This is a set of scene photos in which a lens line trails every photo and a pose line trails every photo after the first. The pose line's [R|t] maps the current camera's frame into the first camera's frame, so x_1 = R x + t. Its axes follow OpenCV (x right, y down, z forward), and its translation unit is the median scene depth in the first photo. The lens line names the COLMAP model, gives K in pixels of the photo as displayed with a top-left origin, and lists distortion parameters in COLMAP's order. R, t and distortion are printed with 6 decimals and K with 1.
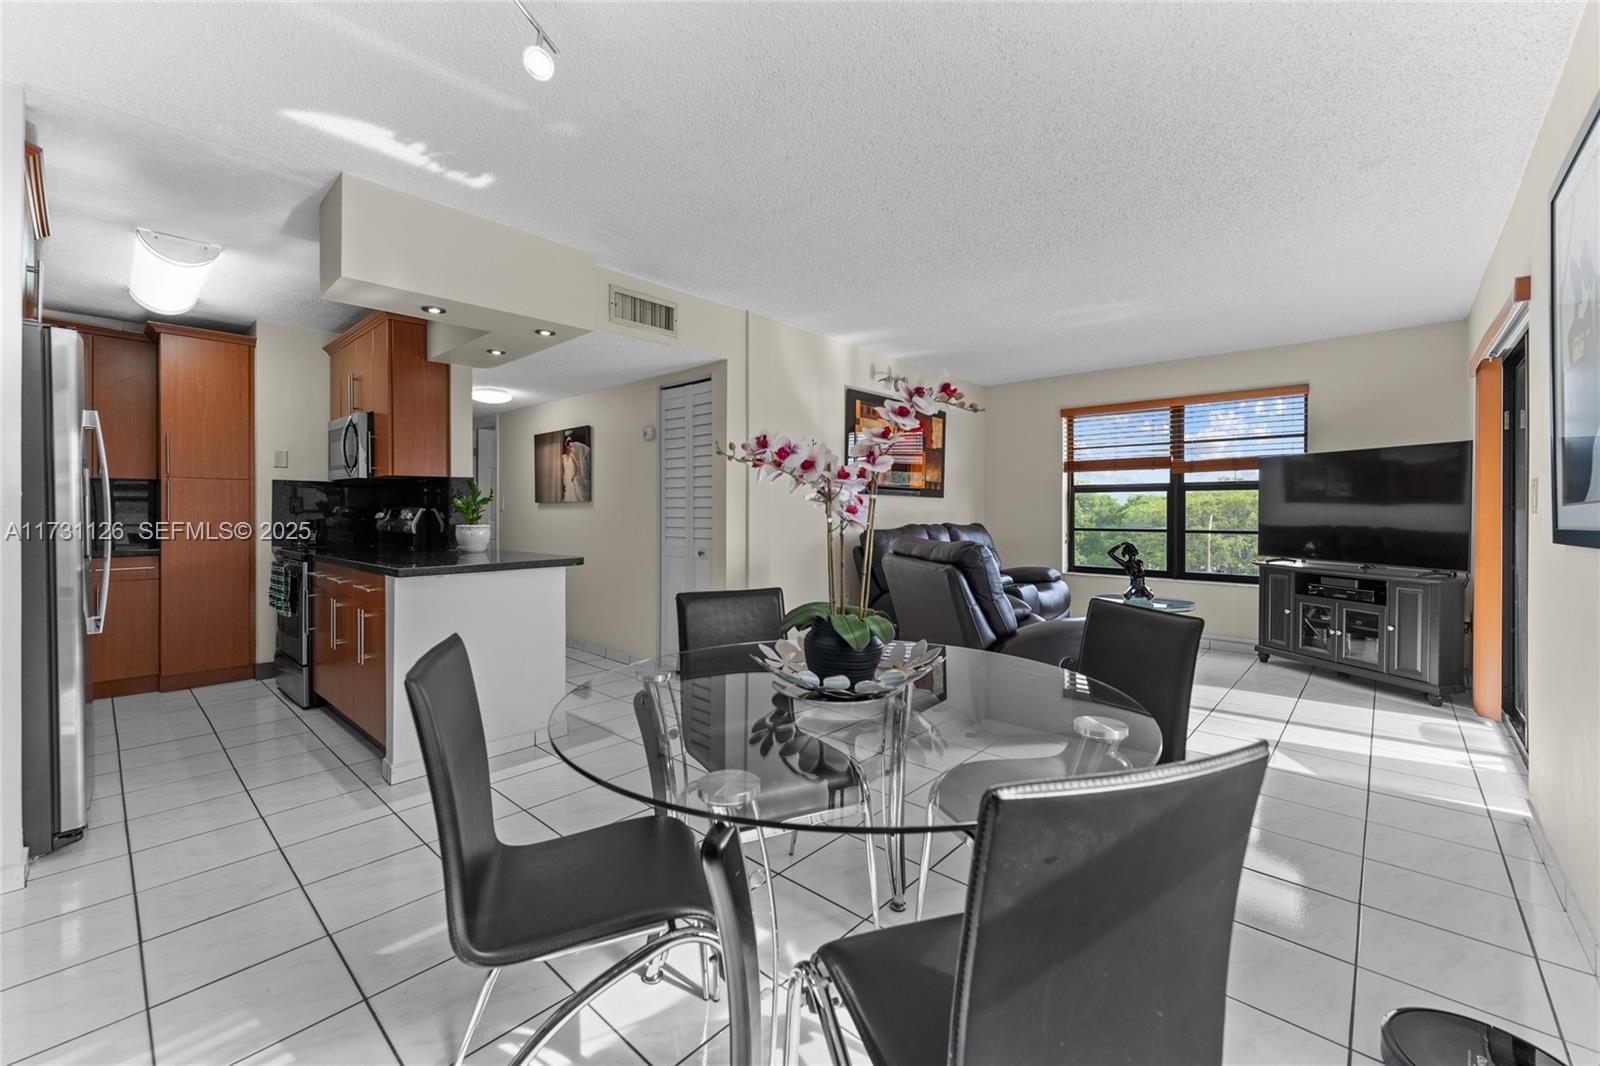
lens RADIAL K [[648.8, 0, 814.7], [0, 648.8, 519.6], [0, 0, 1]] dist [-0.001189, 0.000970]
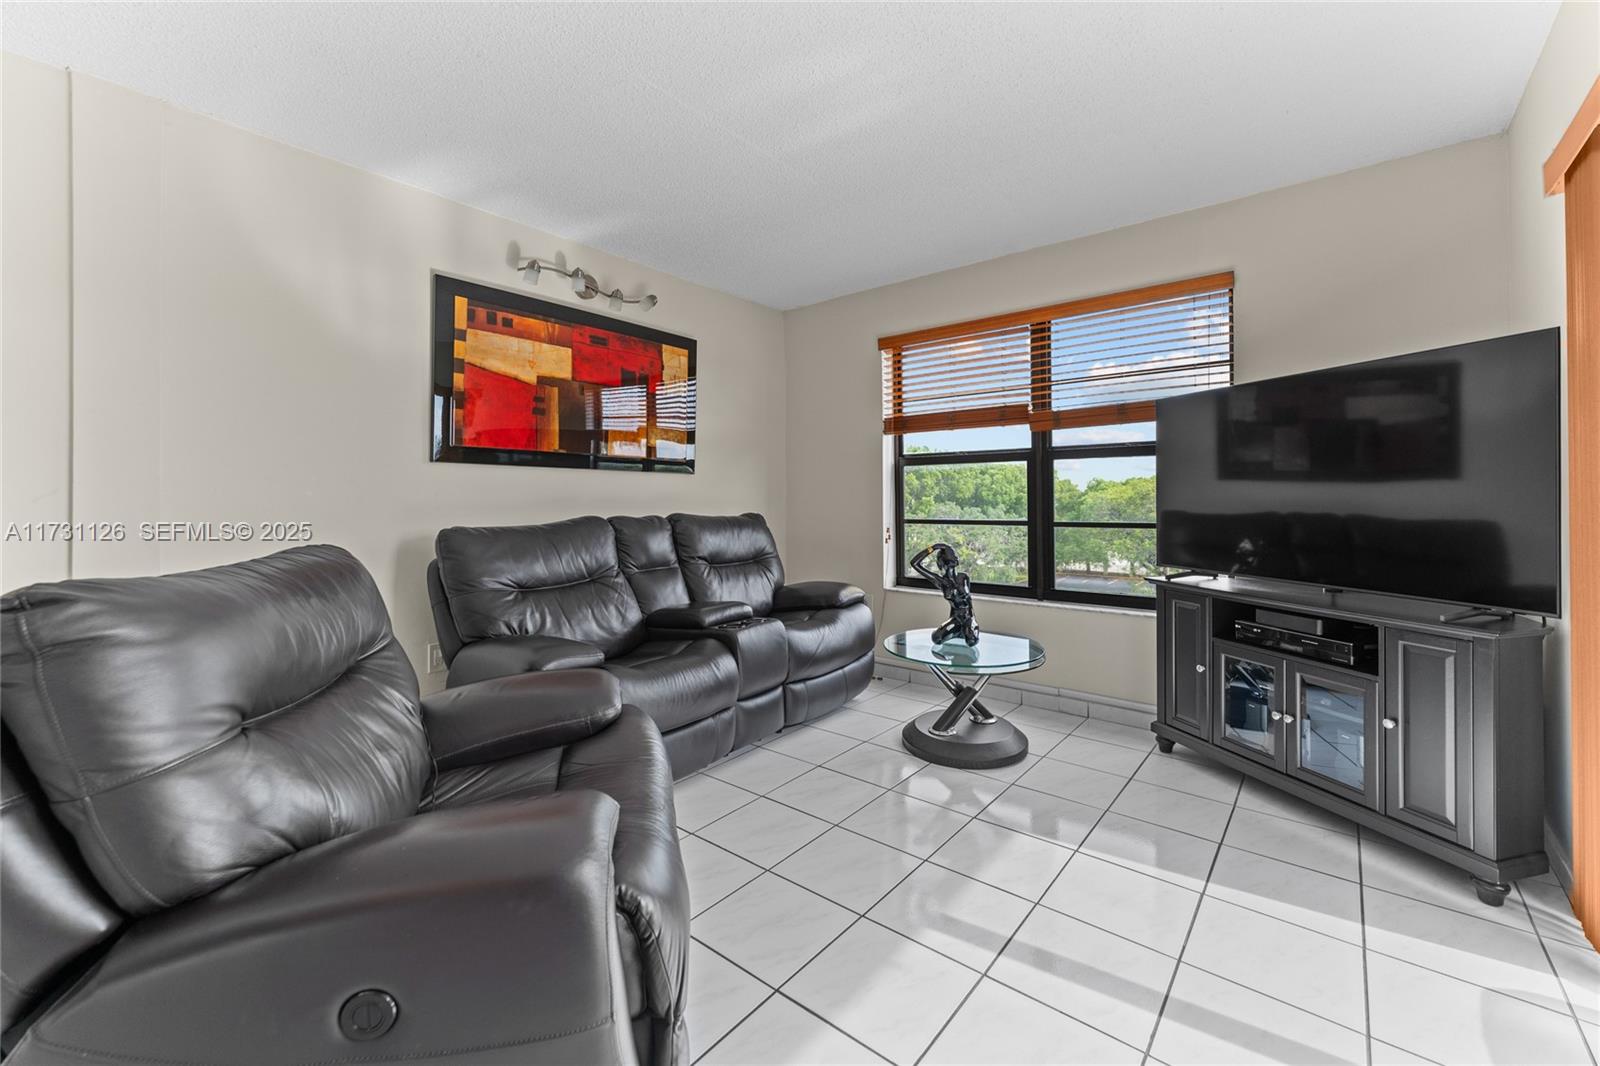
lens RADIAL K [[648.8, 0, 831.8], [0, 648.8, 500.5], [0, 0, 1]] dist [-0.001189, 0.000970]
pose [[0.998402, -0.008966, 0.055788, 0.336490], [0.009652, 0.999881, -0.012036, 0.001381], [-0.055673, 0.012555, 0.998370, 0.404733]]
